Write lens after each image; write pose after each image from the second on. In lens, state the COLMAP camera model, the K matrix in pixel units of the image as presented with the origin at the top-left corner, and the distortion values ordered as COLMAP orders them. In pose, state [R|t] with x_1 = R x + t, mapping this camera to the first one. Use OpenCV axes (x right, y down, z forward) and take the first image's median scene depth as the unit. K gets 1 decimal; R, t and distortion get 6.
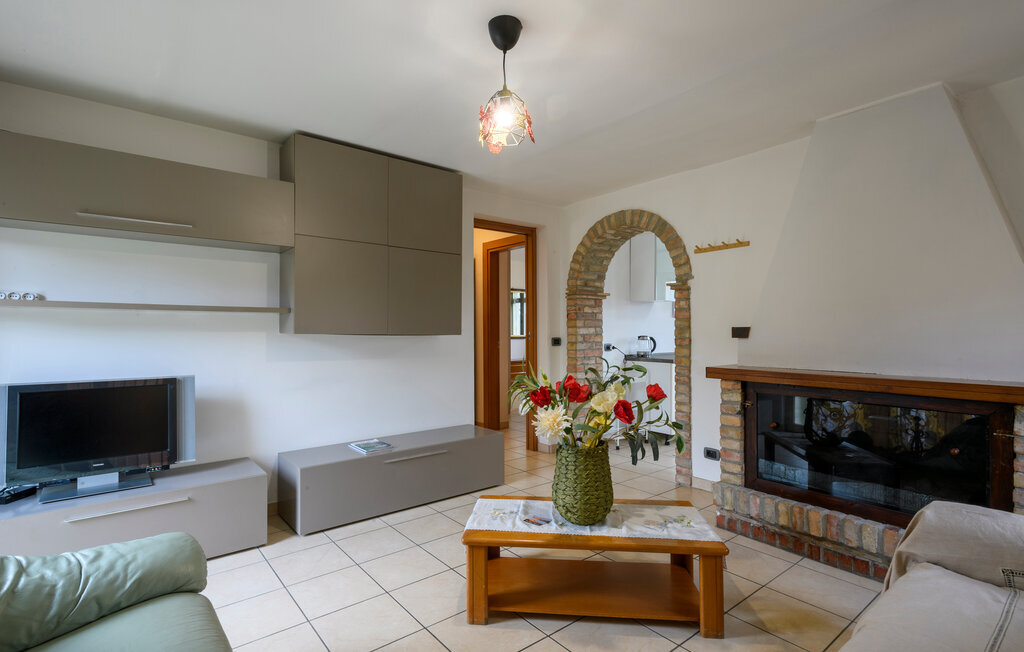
lens RADIAL K [[483.0, 0, 500.8], [0, 483.0, 320.4], [0, 0, 1]] dist [0.003293, 0.000183]
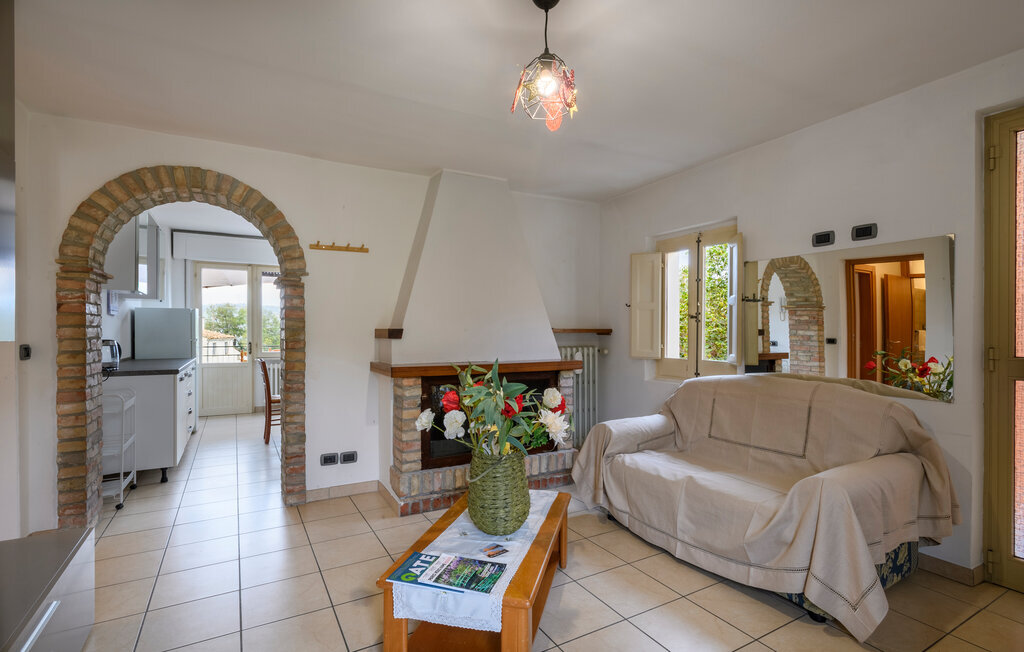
lens RADIAL K [[483.0, 0, 500.8], [0, 483.0, 320.4], [0, 0, 1]] dist [0.003293, 0.000183]
pose [[0.156894, 0.023814, 0.987328, -0.457075], [-0.021949, 0.999546, -0.020621, 0.010081], [-0.987372, -0.018435, 0.157345, 0.494923]]
